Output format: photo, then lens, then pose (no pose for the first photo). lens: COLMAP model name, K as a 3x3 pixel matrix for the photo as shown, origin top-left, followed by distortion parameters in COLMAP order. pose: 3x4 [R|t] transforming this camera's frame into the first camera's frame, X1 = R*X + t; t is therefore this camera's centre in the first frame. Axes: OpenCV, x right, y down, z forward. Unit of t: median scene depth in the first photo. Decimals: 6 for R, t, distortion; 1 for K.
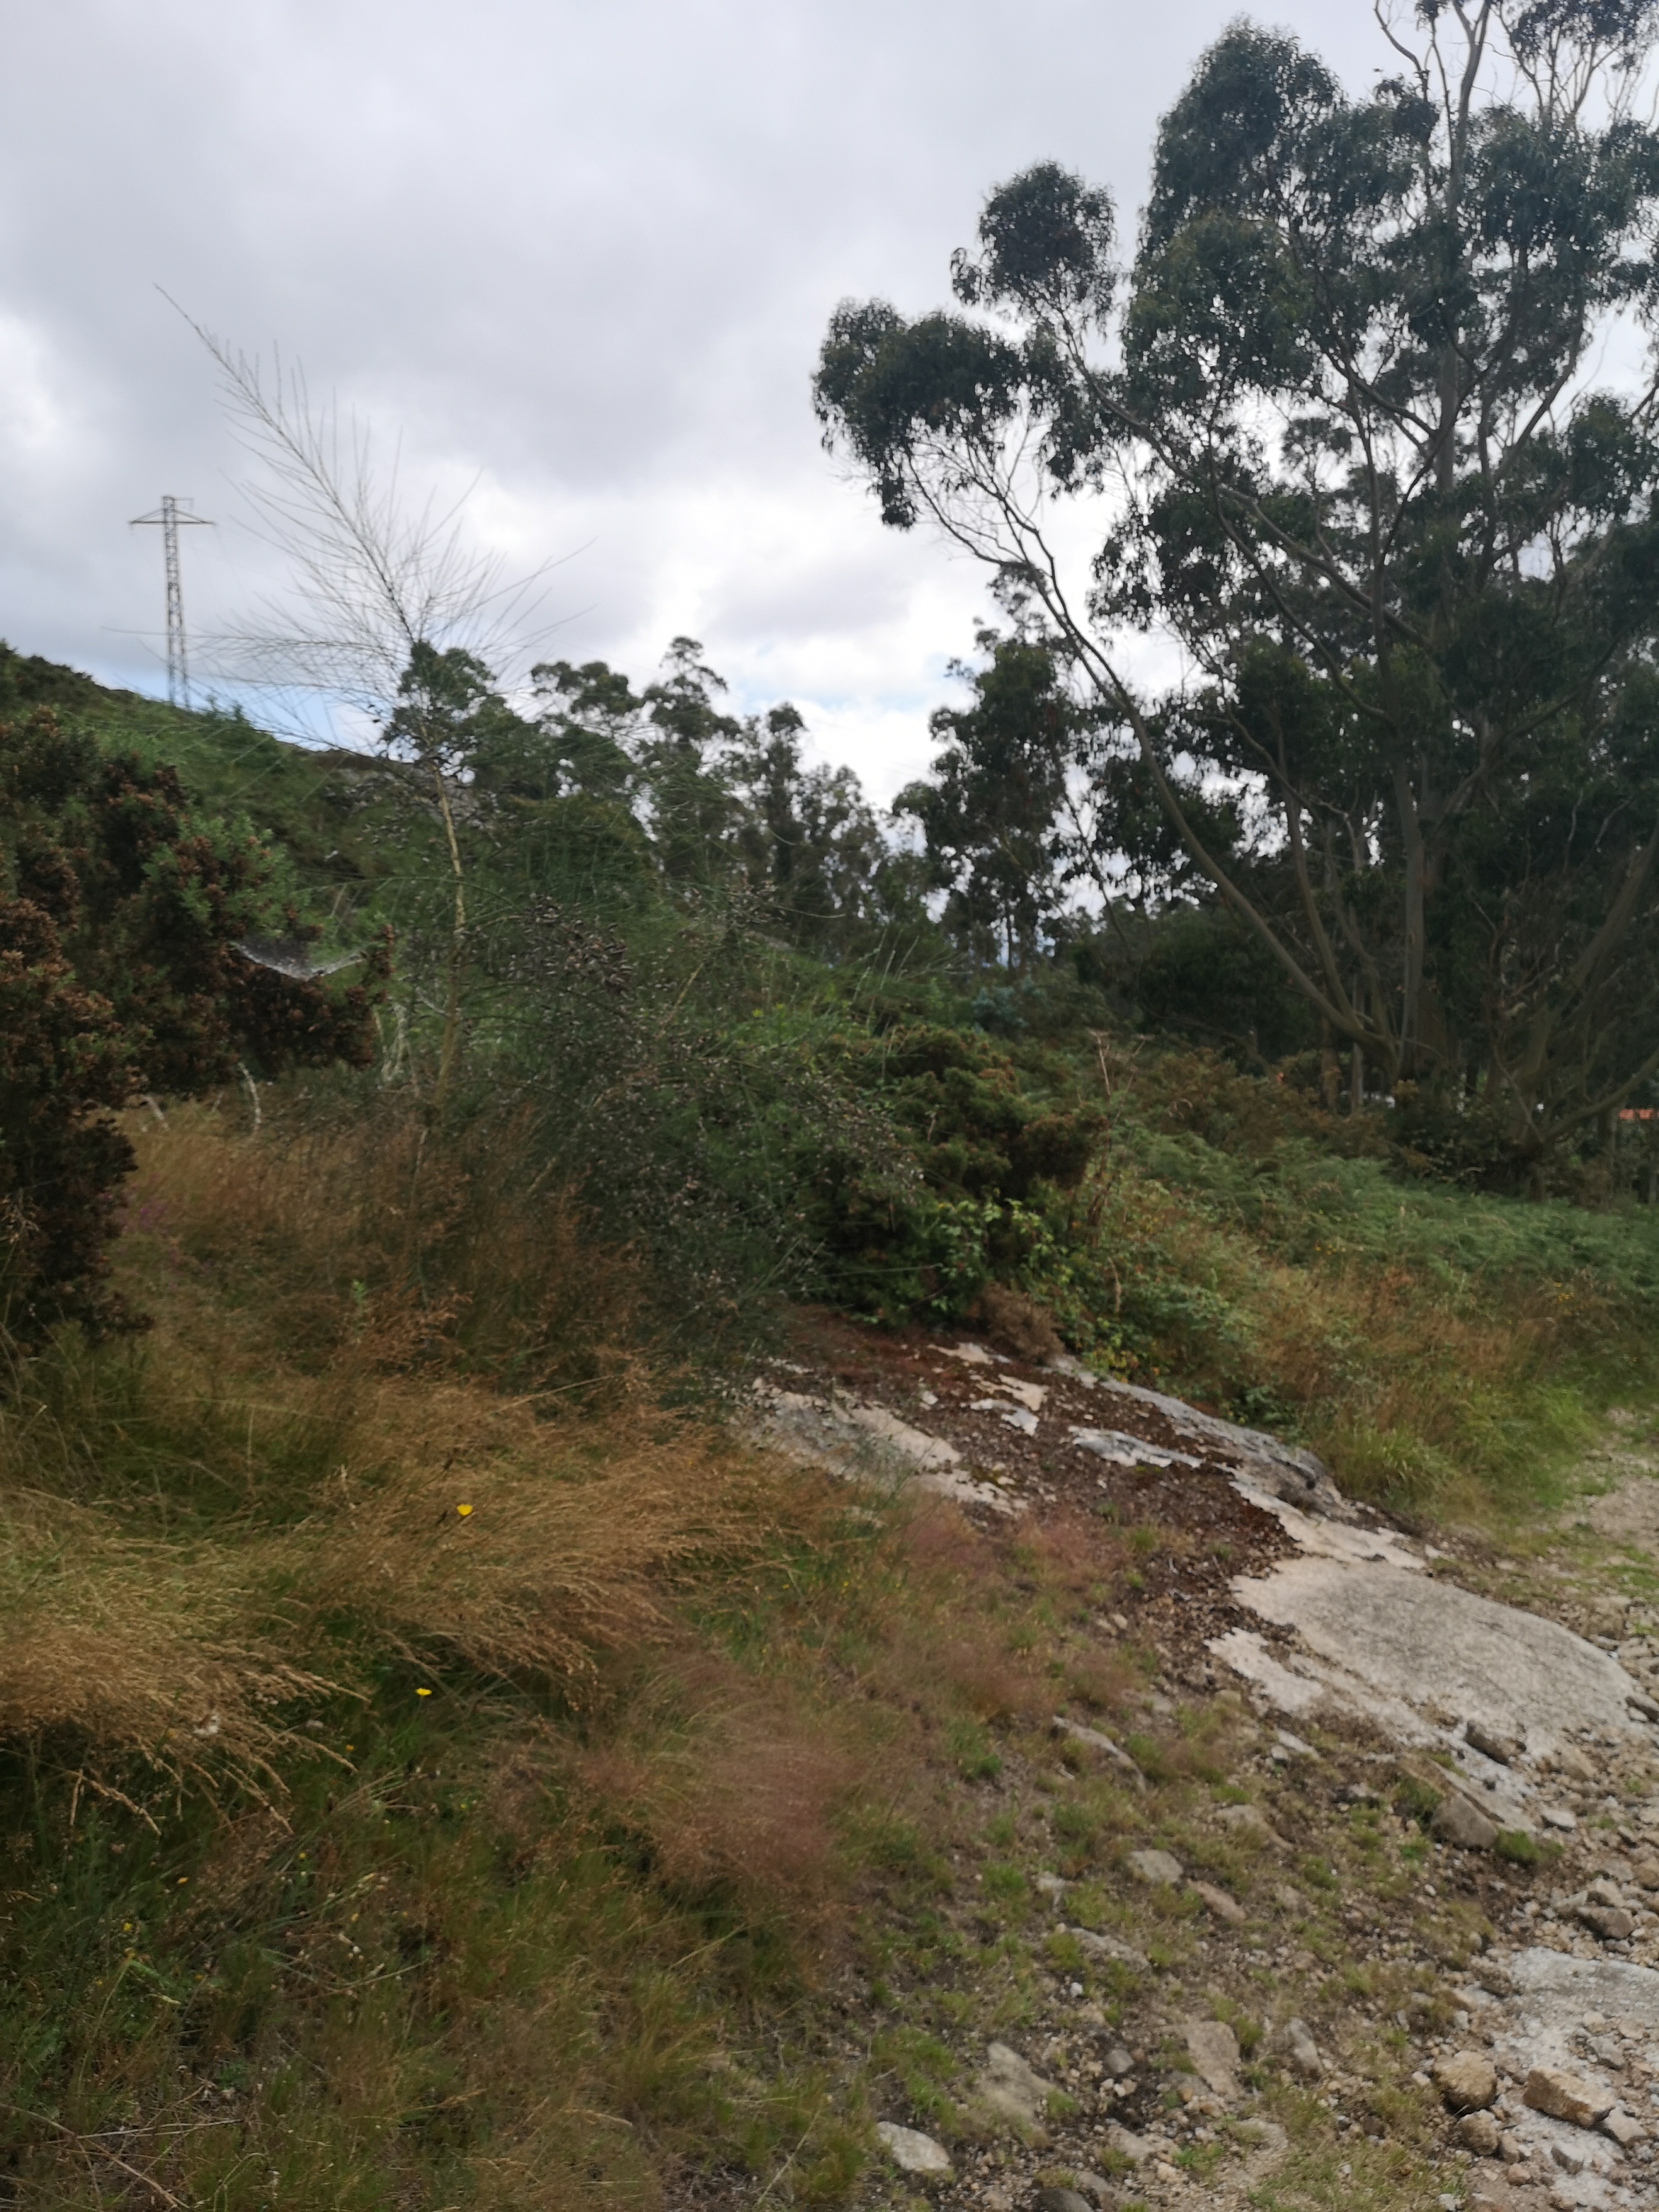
lens RADIAL K [[1789.4, 0, 858.9], [0, 1789.4, 1104.5], [0, 0, 1]] dist [0.044189, -0.003369]
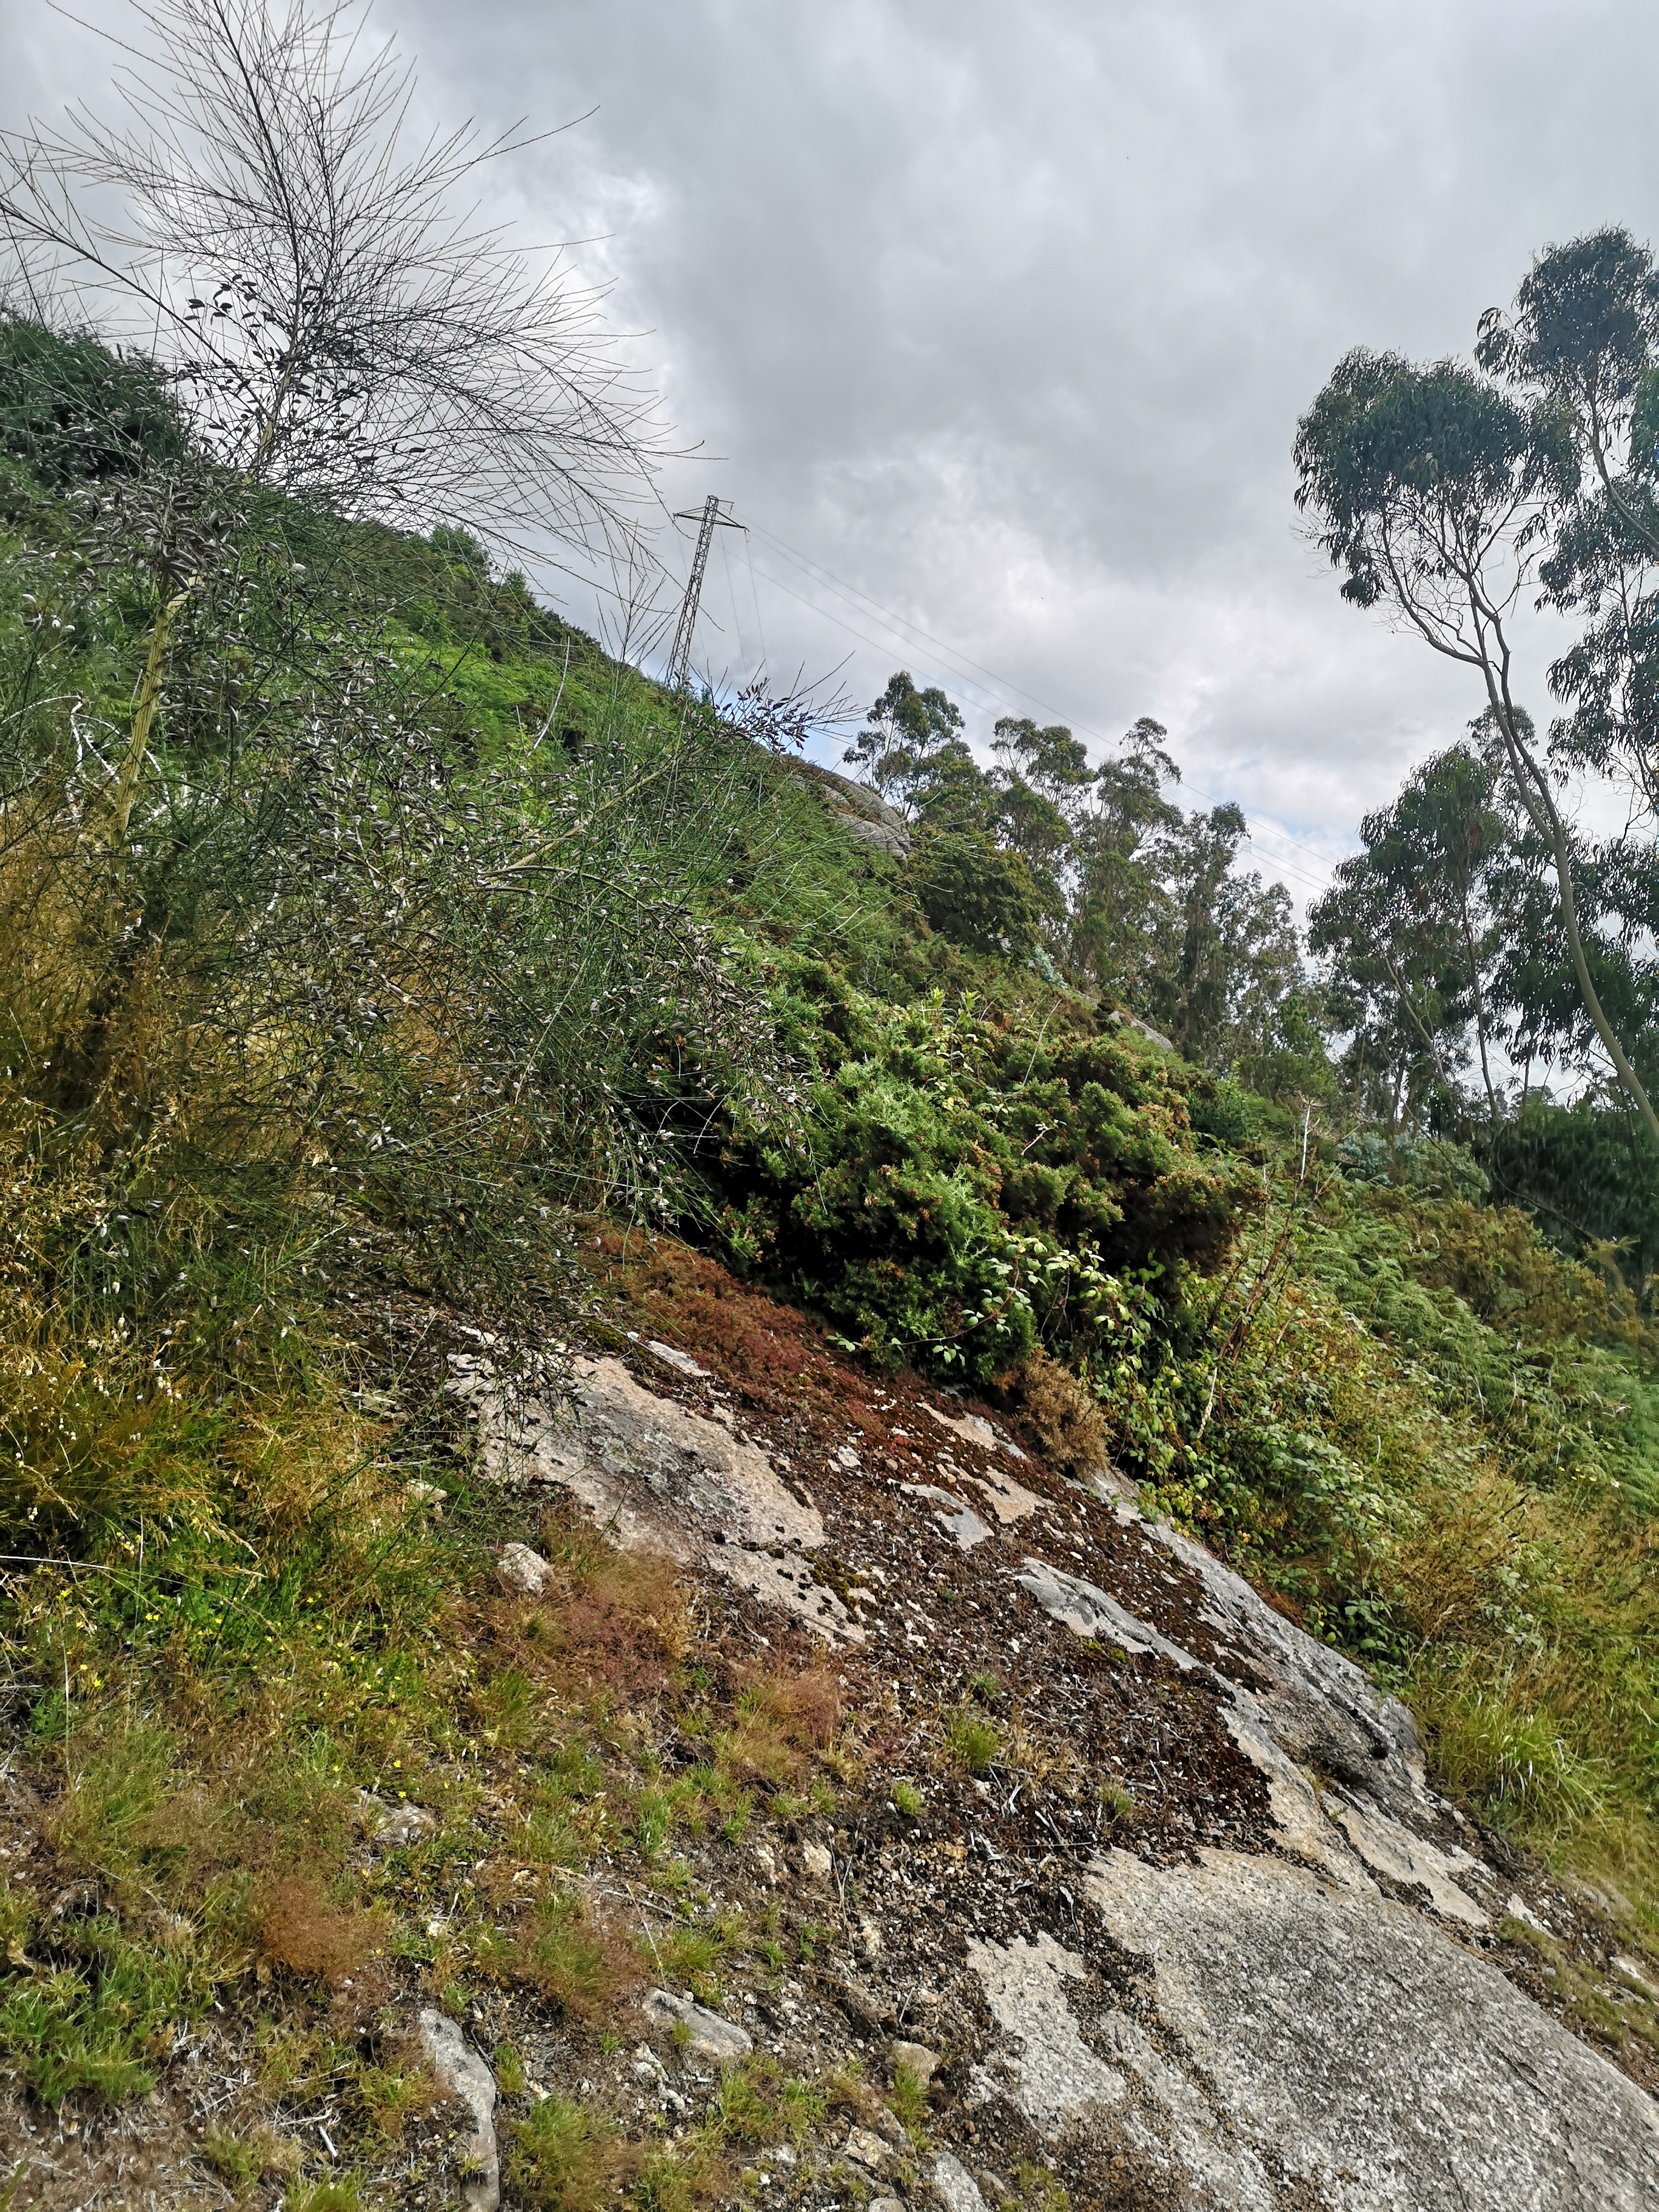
lens RADIAL K [[1766.3, 0, 829.5], [0, 1766.3, 1106.0], [0, 0, 1]] dist [0.010209, -0.007205]
pose [[0.939491, 0.257632, -0.225794, 0.021730], [-0.266583, 0.963765, -0.009549, 0.004967], [0.215153, 0.069164, 0.974128, 0.040656]]
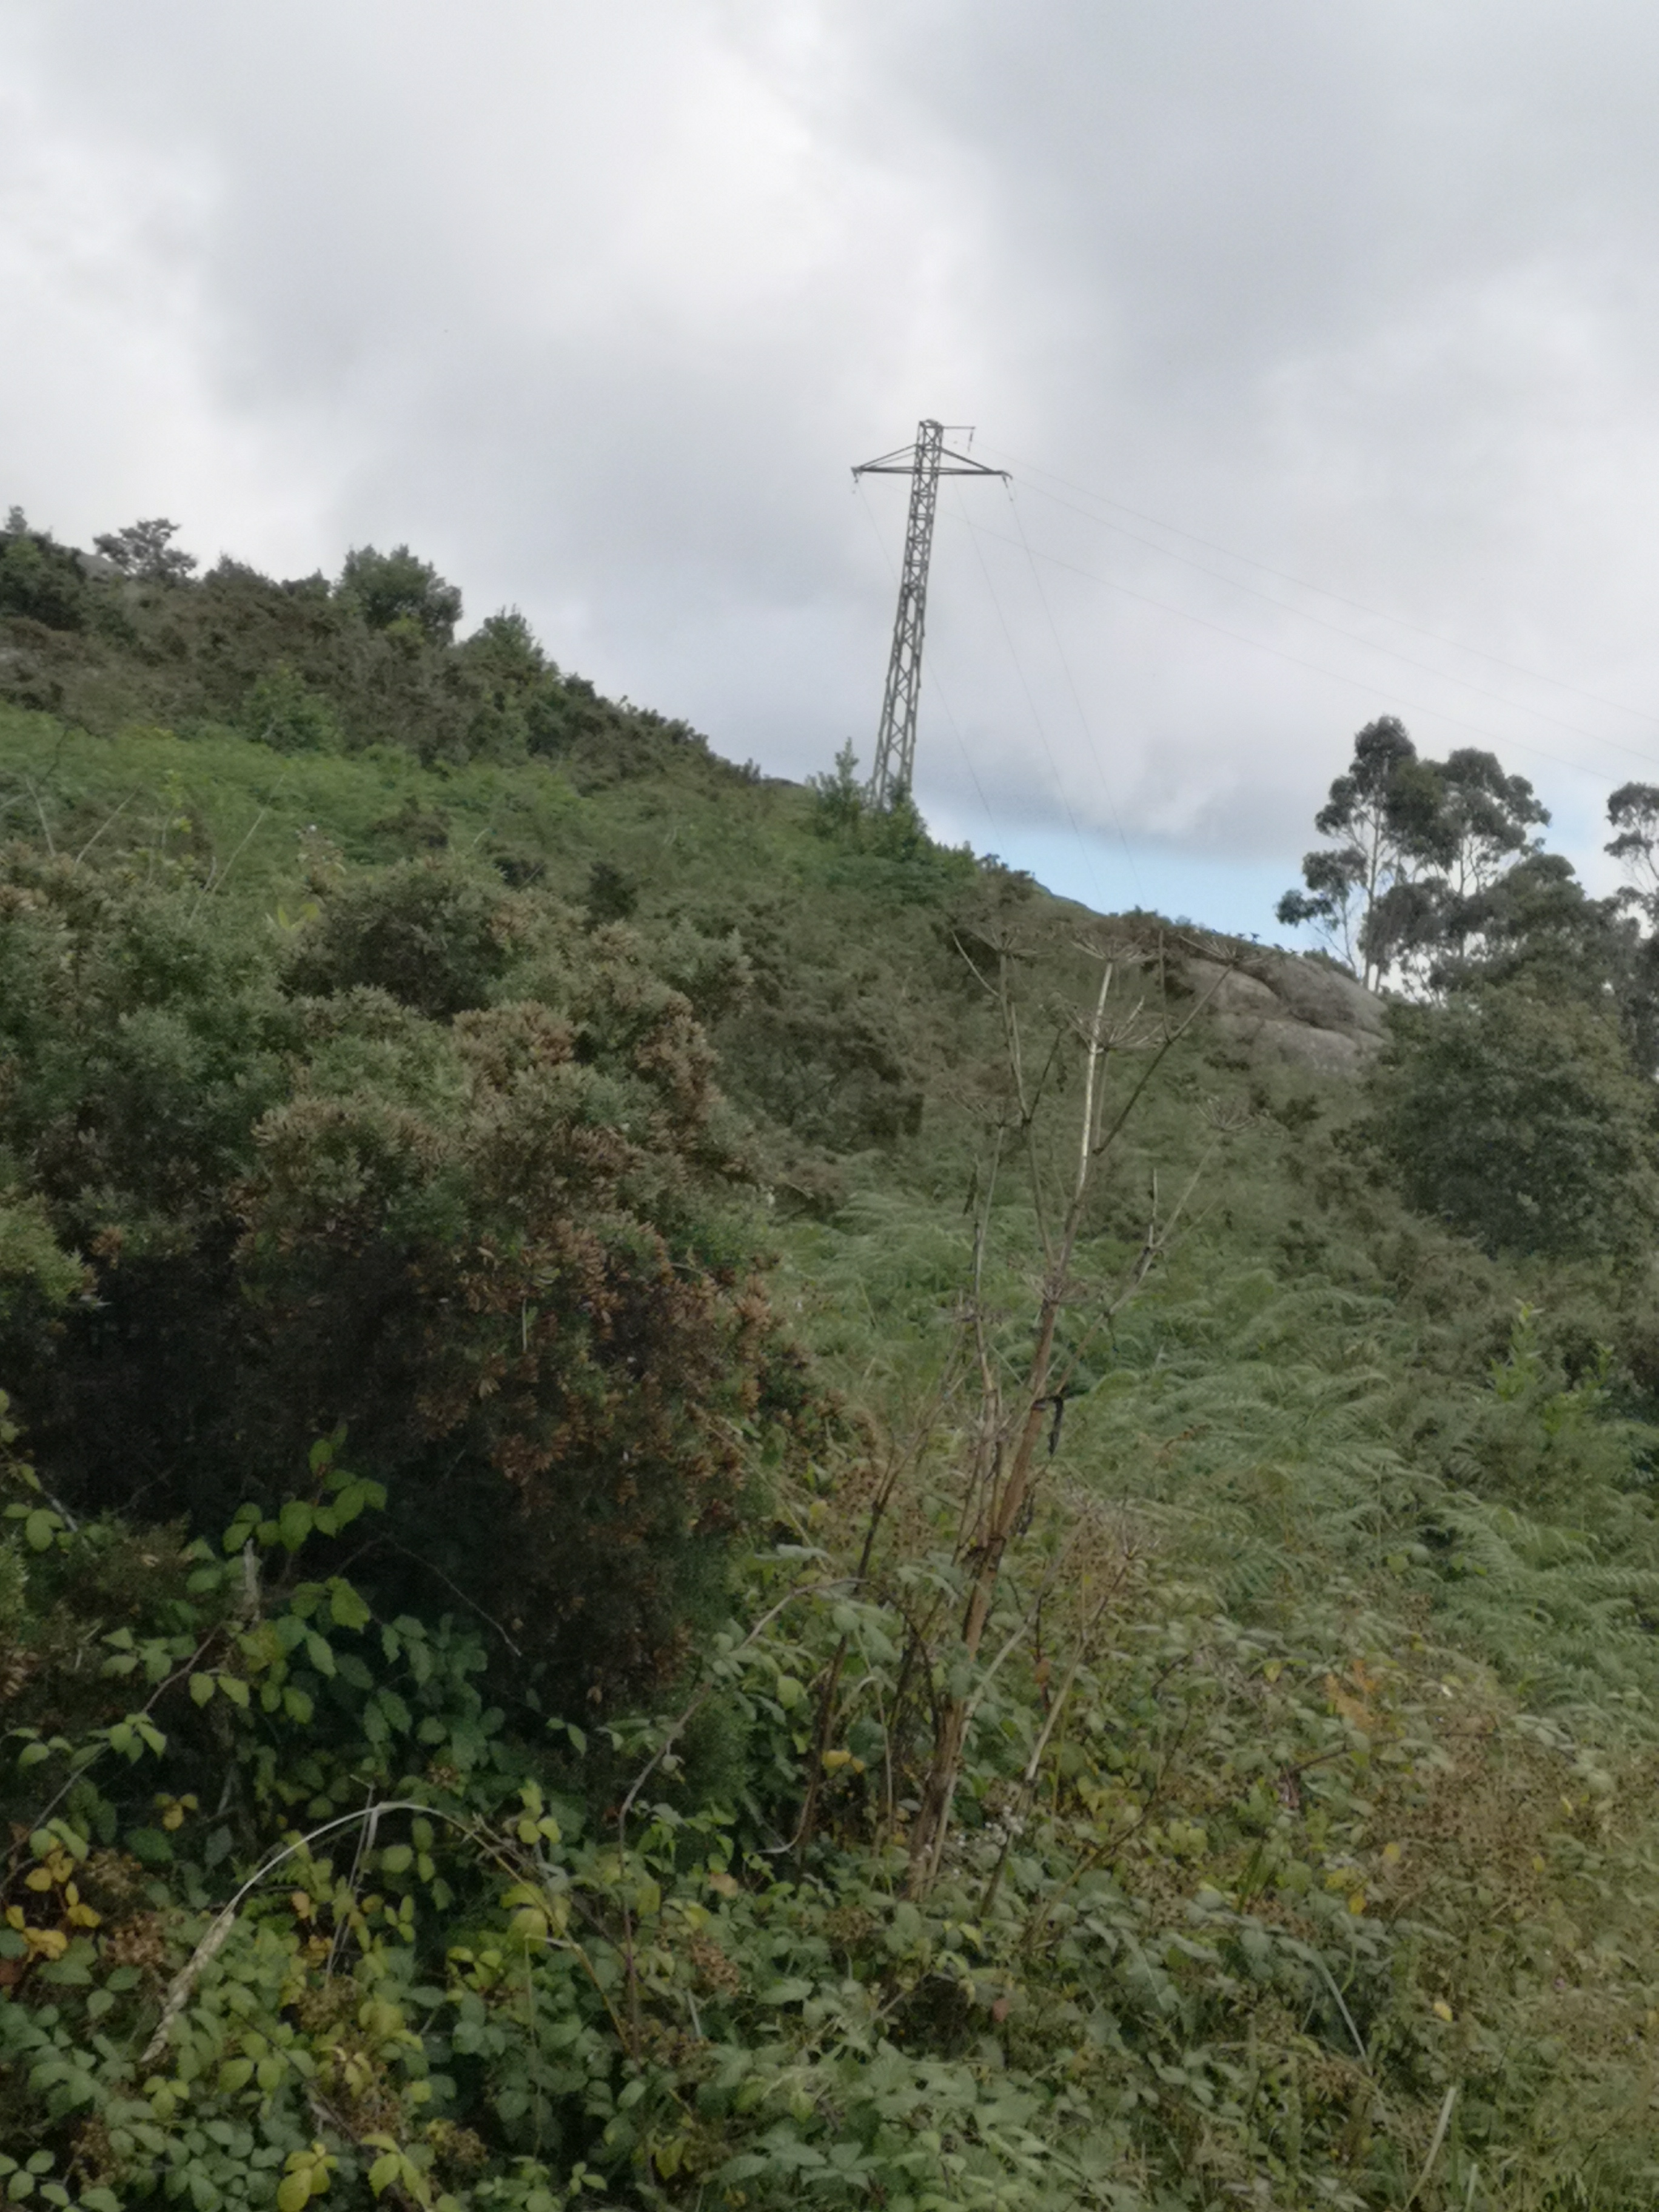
lens RADIAL K [[3685.2, 0, 829.5], [0, 3685.2, 1106.0], [0, 0, 1]] dist [0.029956, 0.040128]
pose [[0.906821, 0.090812, -0.411617, 0.076505], [-0.162263, 0.976470, -0.142047, 0.012213], [0.389032, 0.195602, 0.900219, 0.161335]]
